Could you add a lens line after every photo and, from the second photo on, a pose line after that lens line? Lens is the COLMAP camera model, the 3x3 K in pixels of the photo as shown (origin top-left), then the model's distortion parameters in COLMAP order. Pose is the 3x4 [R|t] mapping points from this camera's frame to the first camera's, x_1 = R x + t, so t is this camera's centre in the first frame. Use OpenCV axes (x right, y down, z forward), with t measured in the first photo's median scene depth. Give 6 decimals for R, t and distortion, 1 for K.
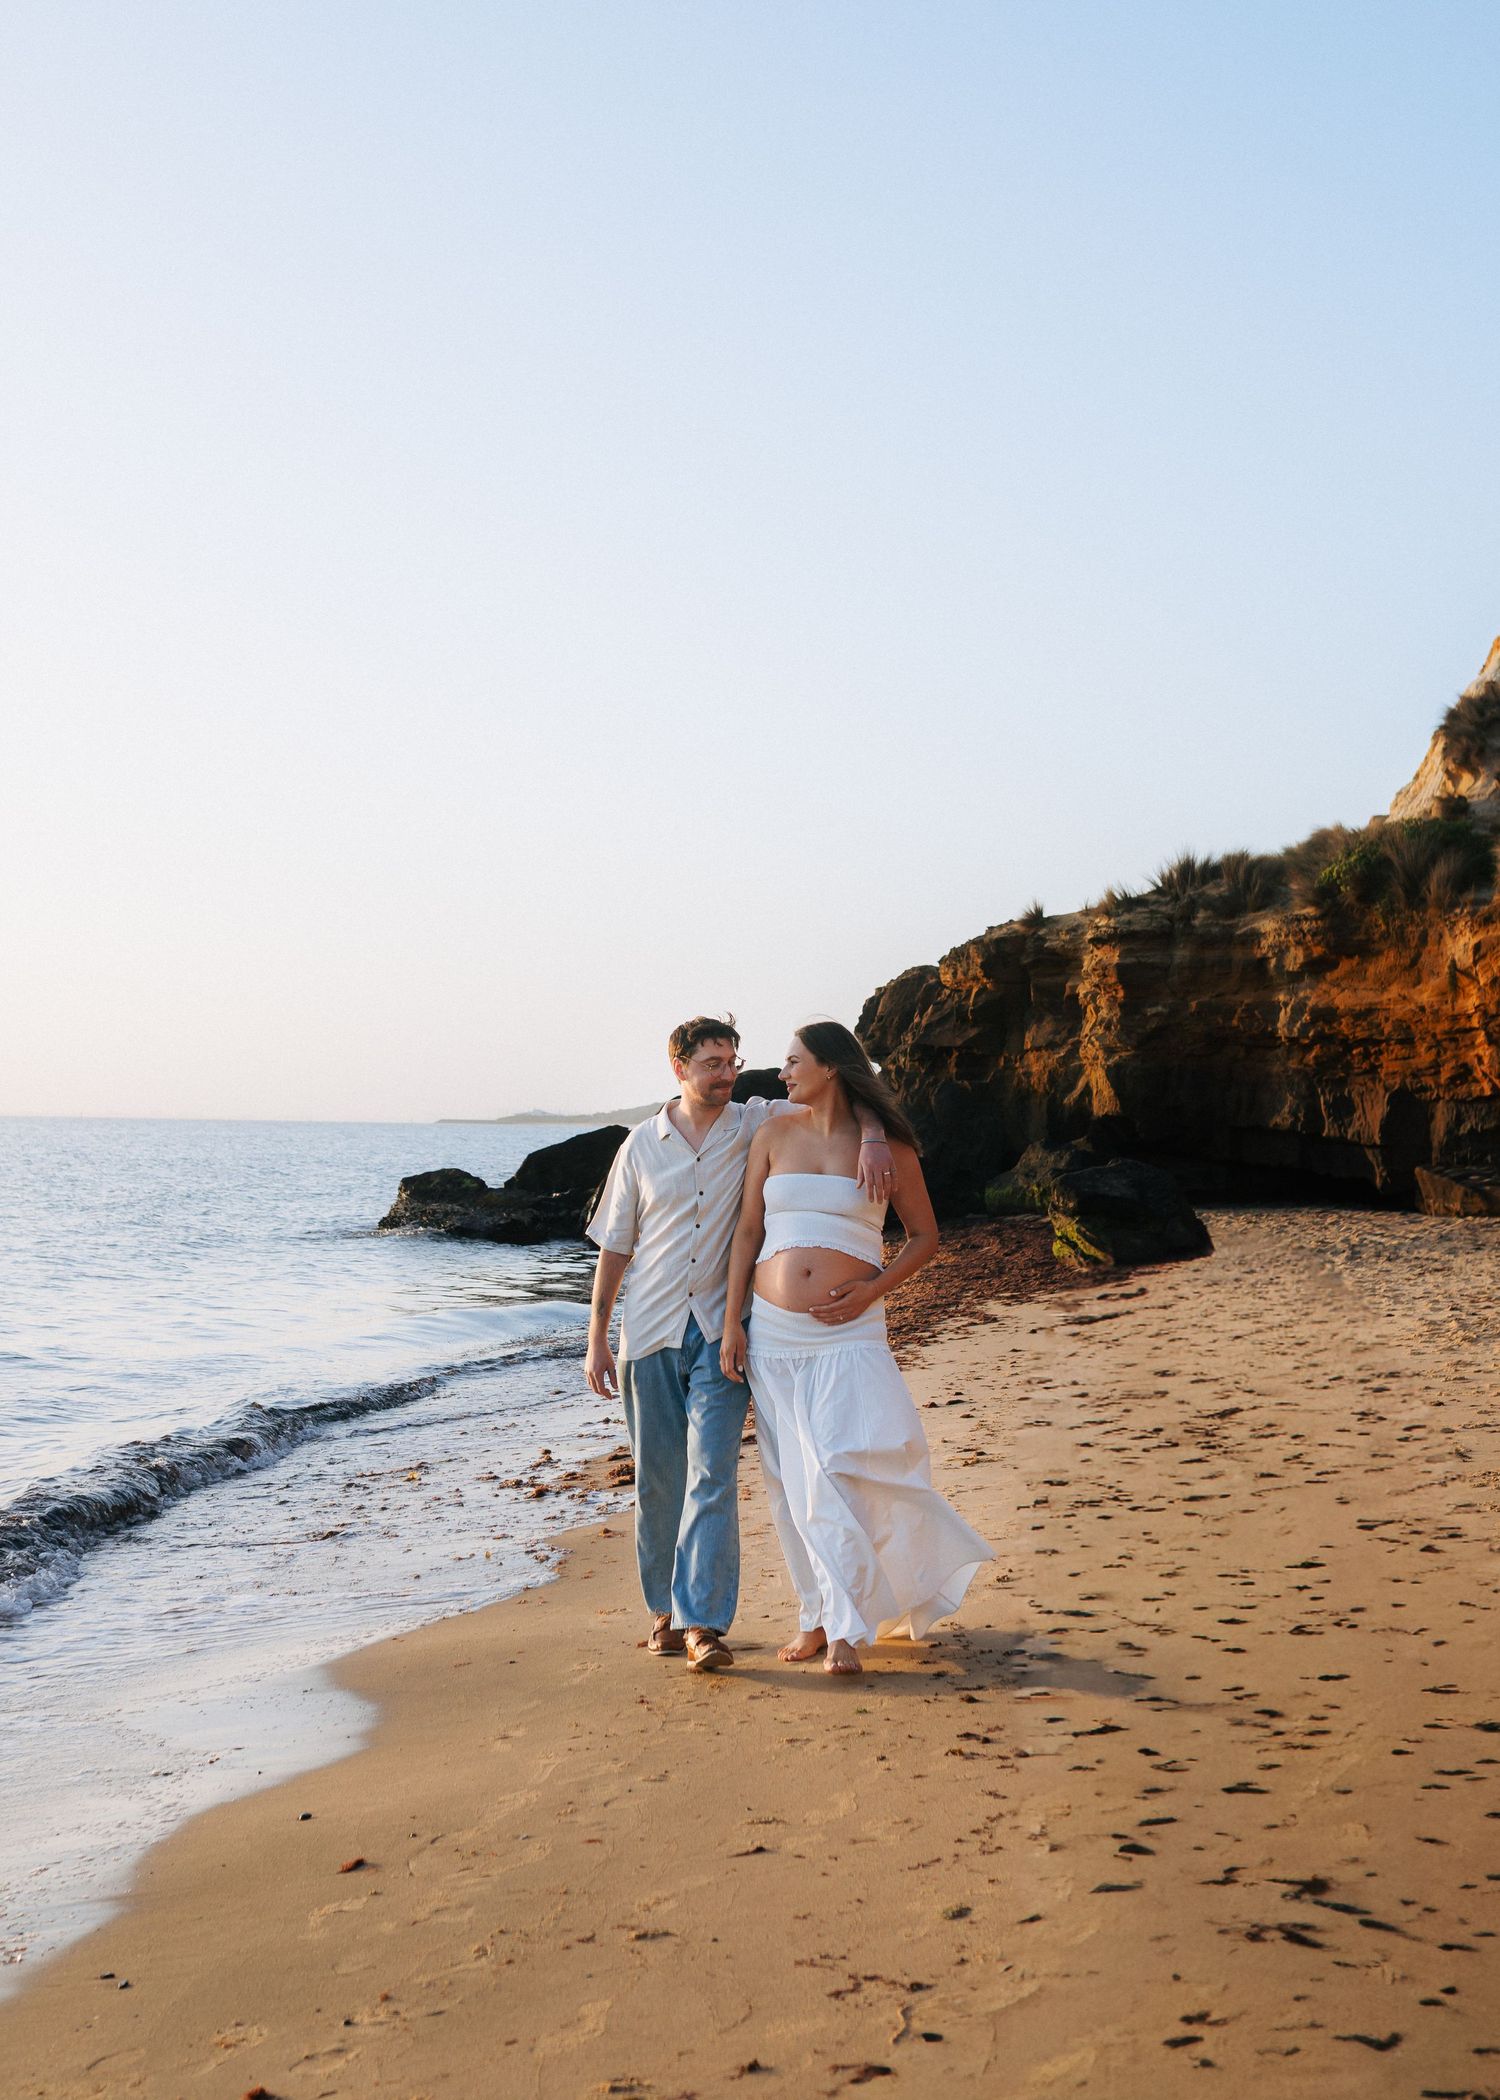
lens RADIAL K [[2999.9, 0, 584.8], [0, 2999.9, 832.4], [0, 0, 1]] dist [-0.021746, 0.037057]
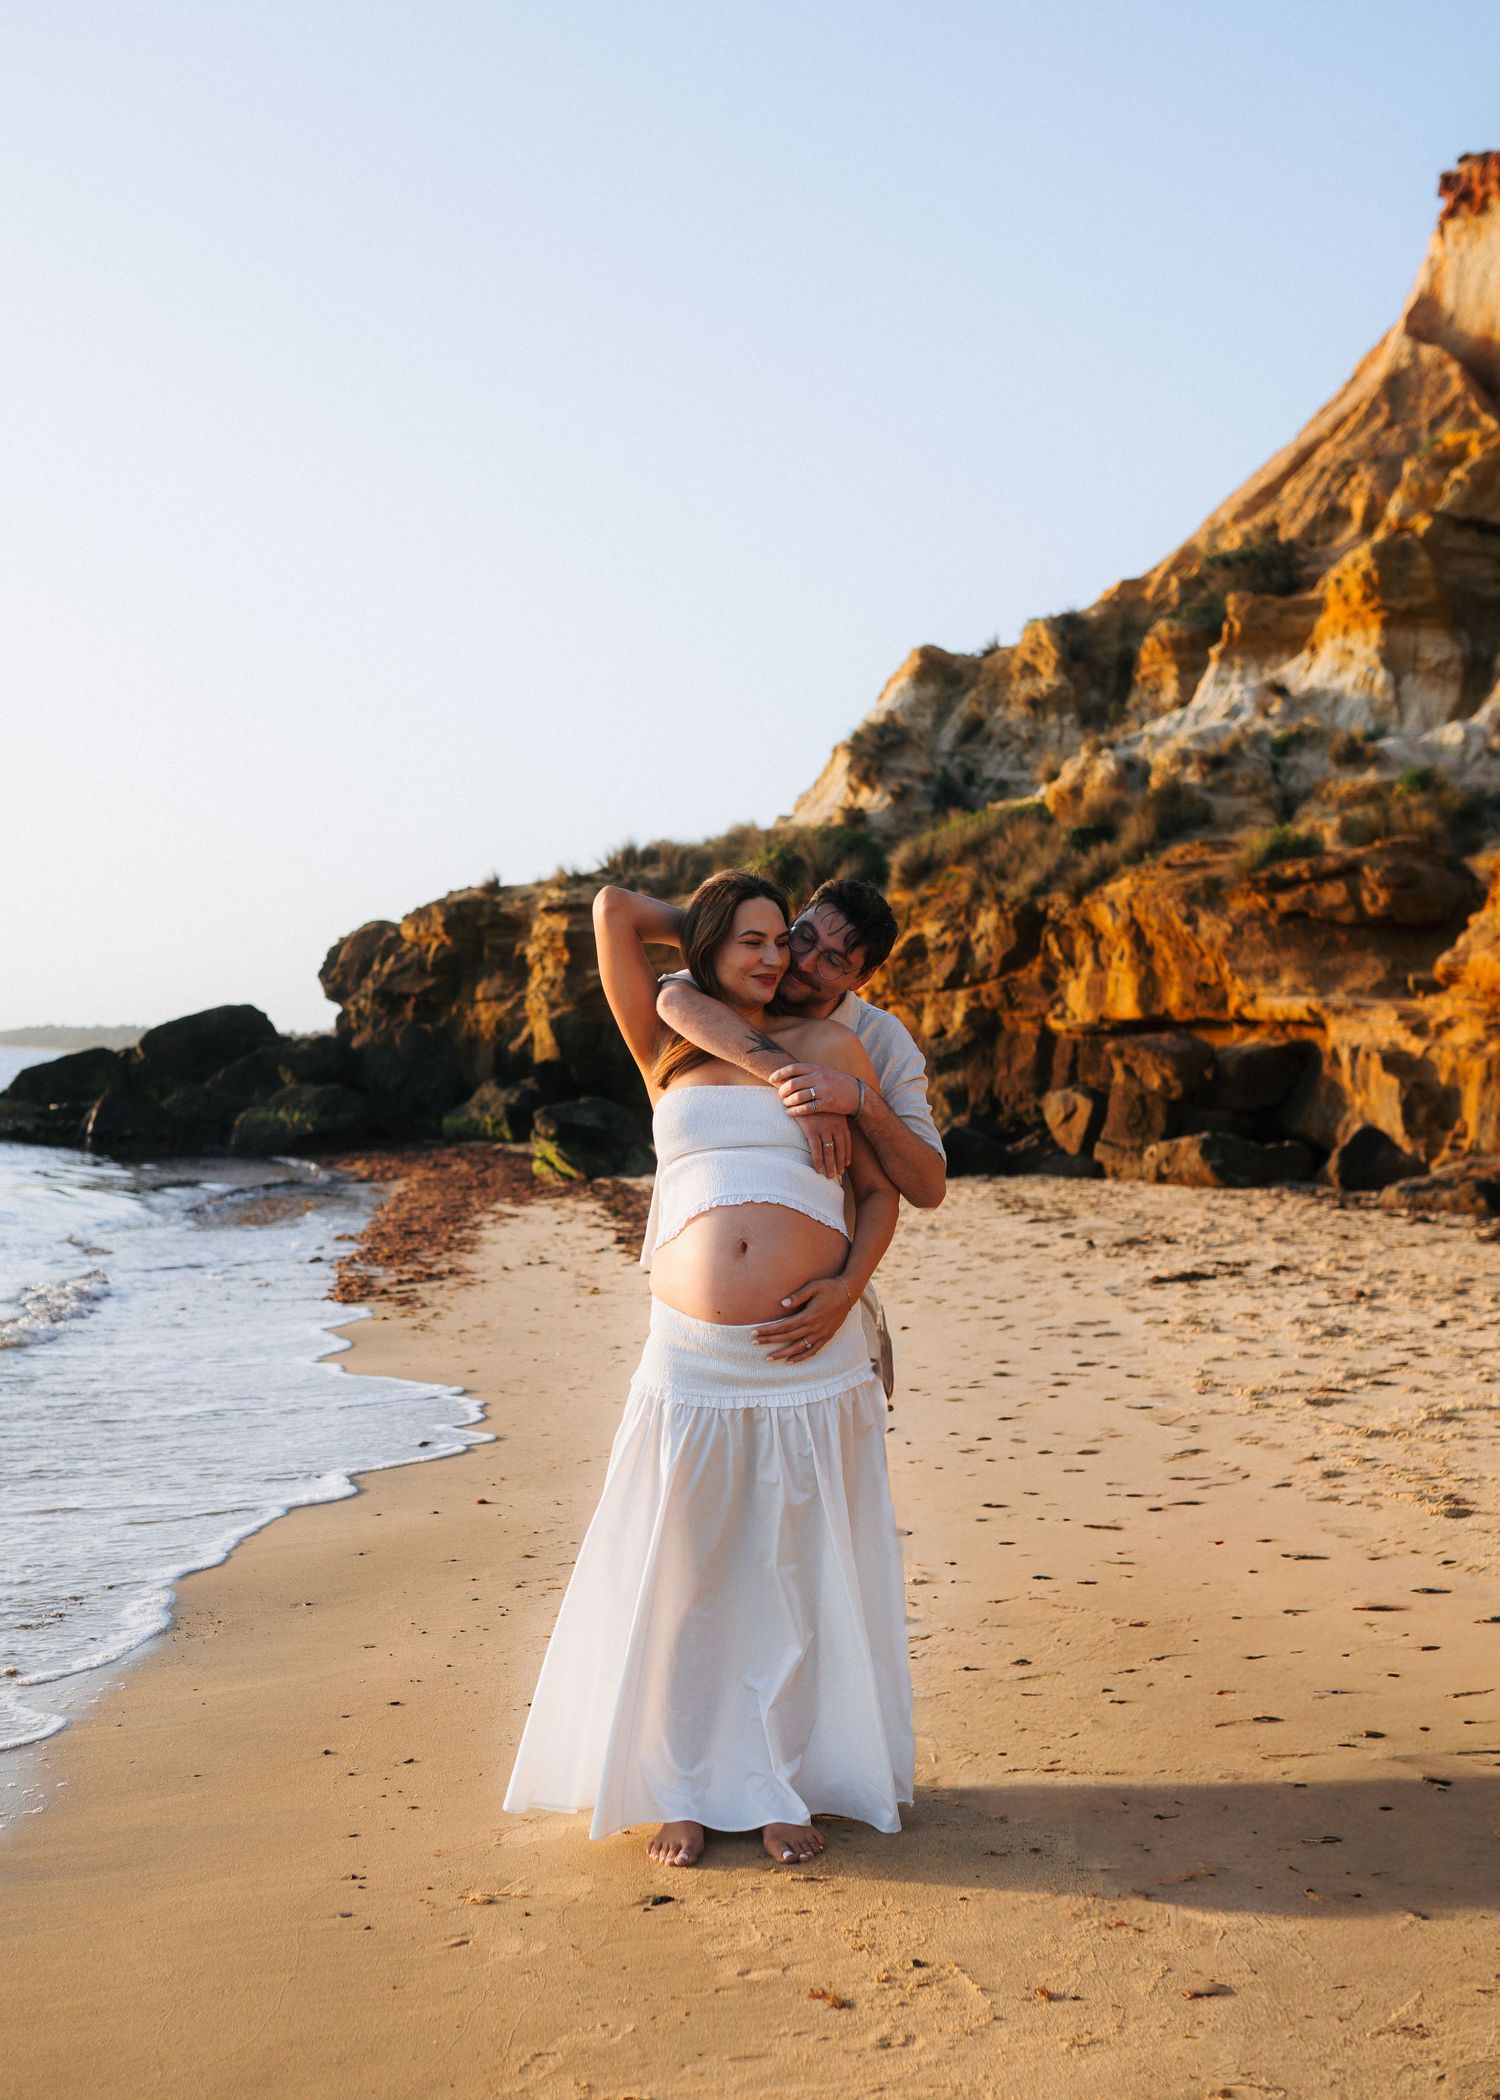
lens RADIAL K [[2900.9, 0, 741.9], [0, 2900.9, 1108.3], [0, 0, 1]] dist [-0.035399, 0.013932]
pose [[0.963369, 0.045975, 0.264209, -0.049458], [-0.075325, 0.991924, 0.102047, -0.007688], [-0.257383, -0.118211, 0.959052, -0.099665]]
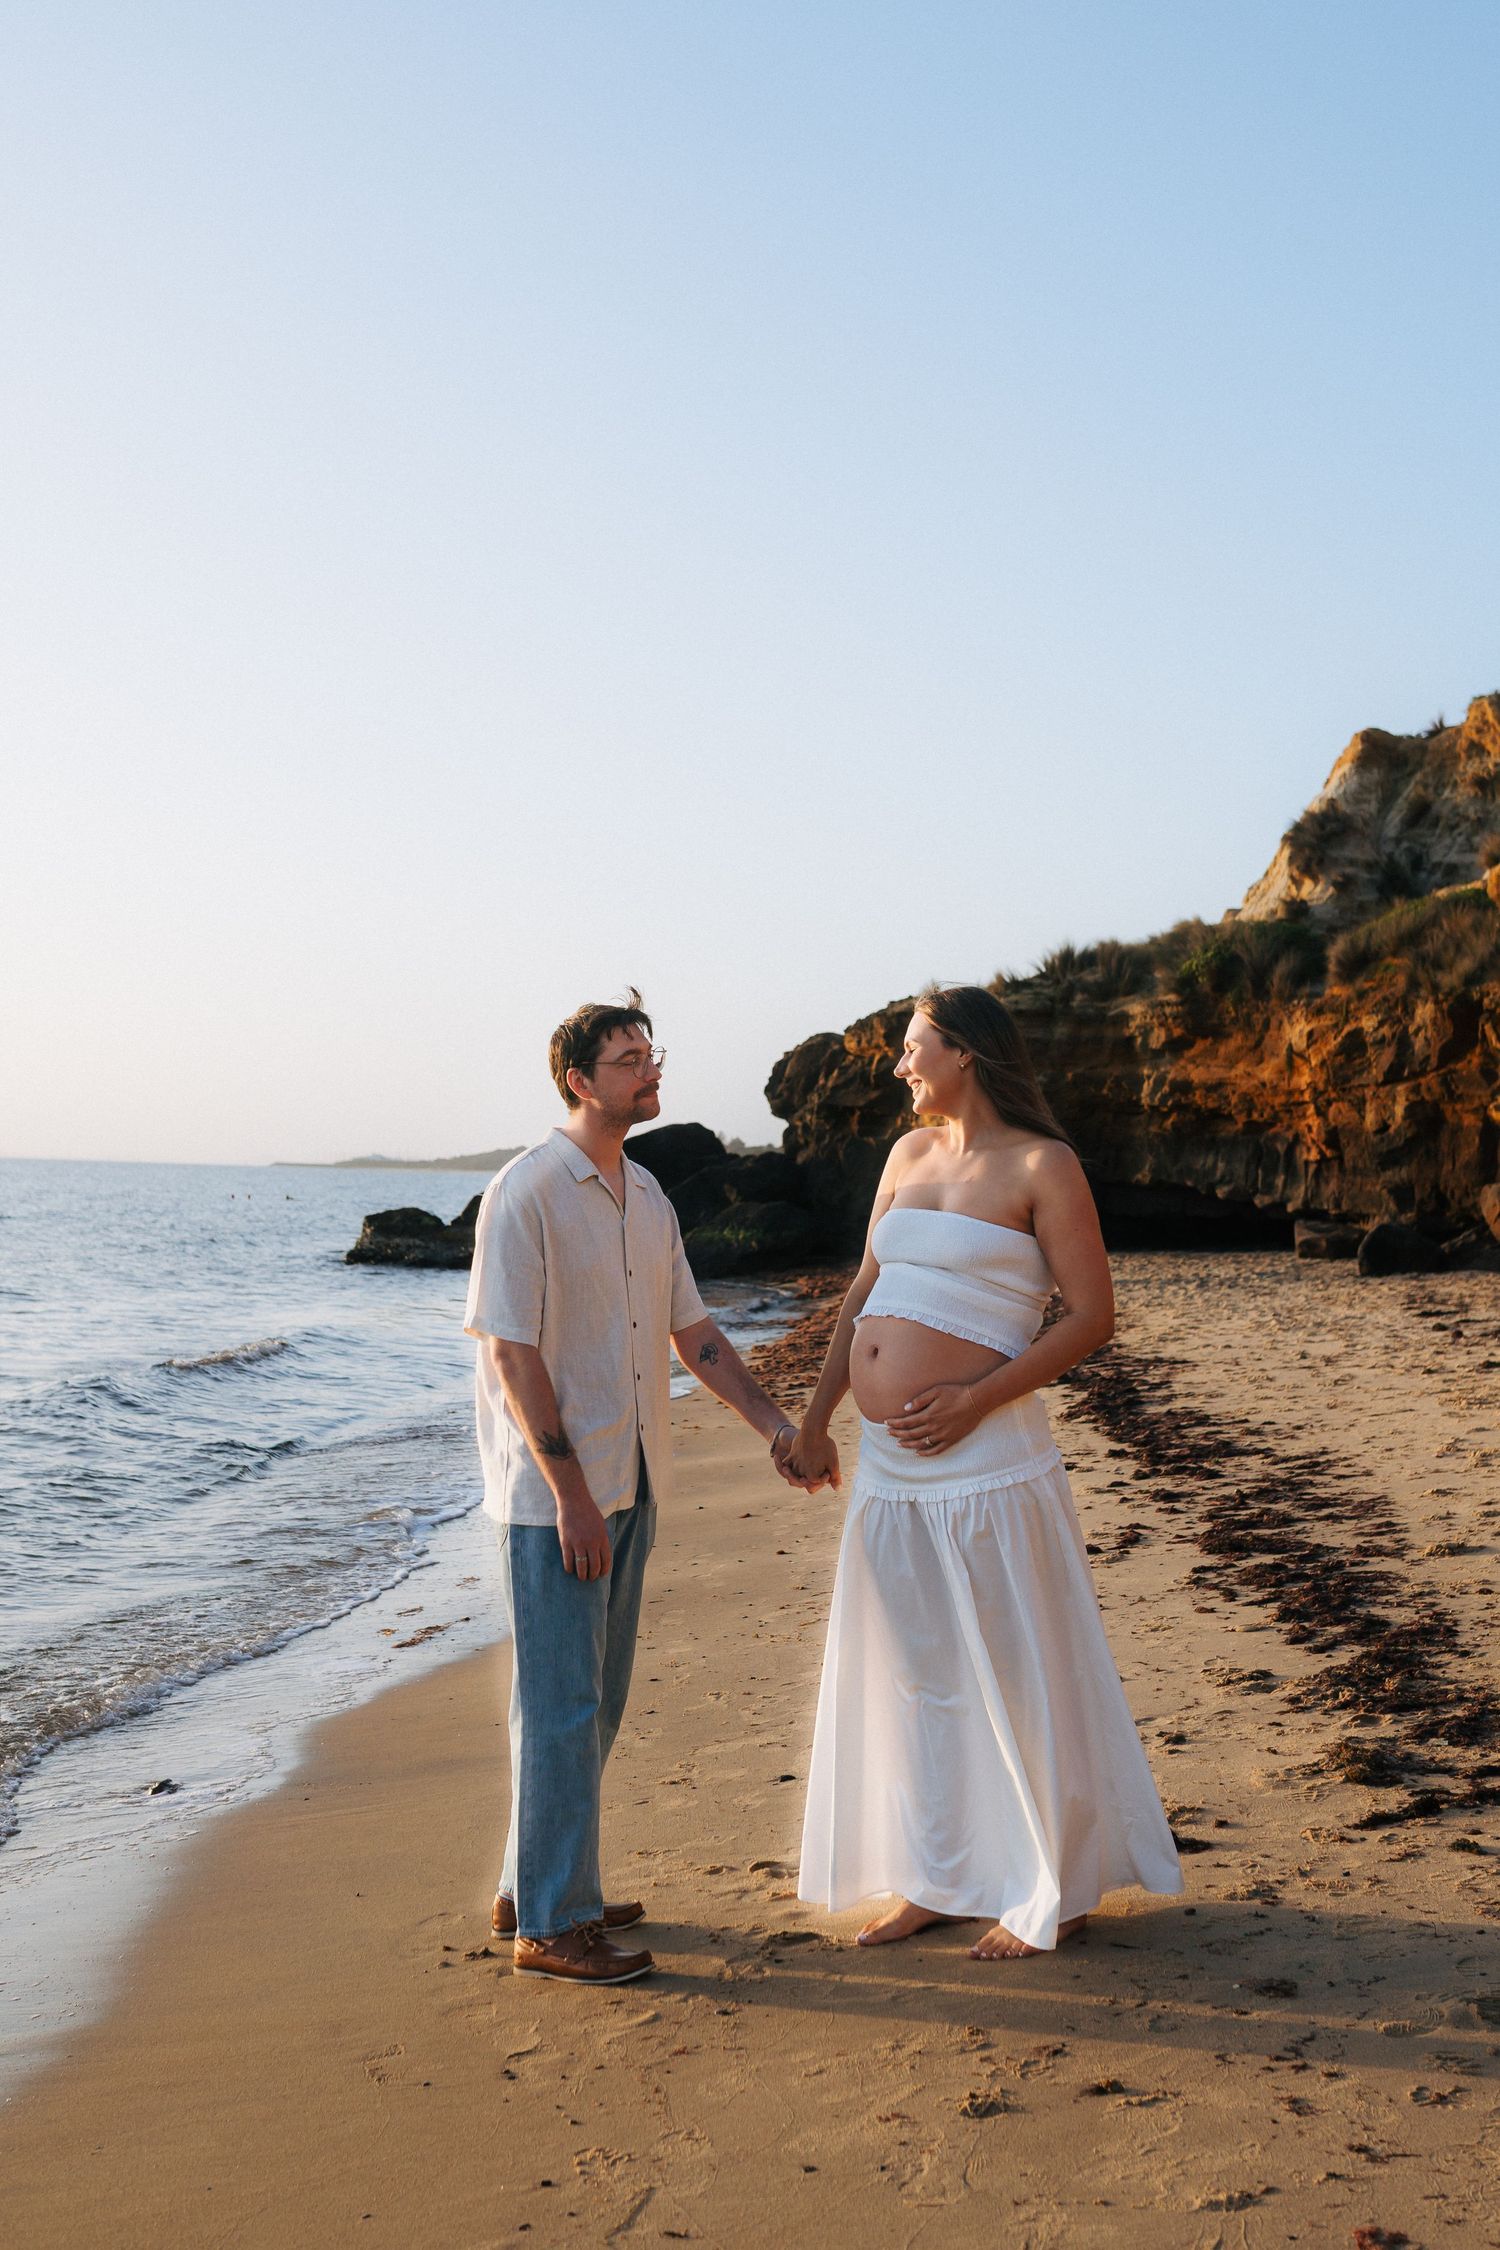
lens RADIAL K [[3078.0, 0, 748.8], [0, 3078.0, 951.8], [0, 0, 1]] dist [-0.029730, -0.013484]
pose [[0.994308, 0.024245, 0.103752, -0.042710], [-0.026873, 0.999351, 0.024008, -0.014831], [-0.103103, -0.026659, 0.994313, -0.158998]]
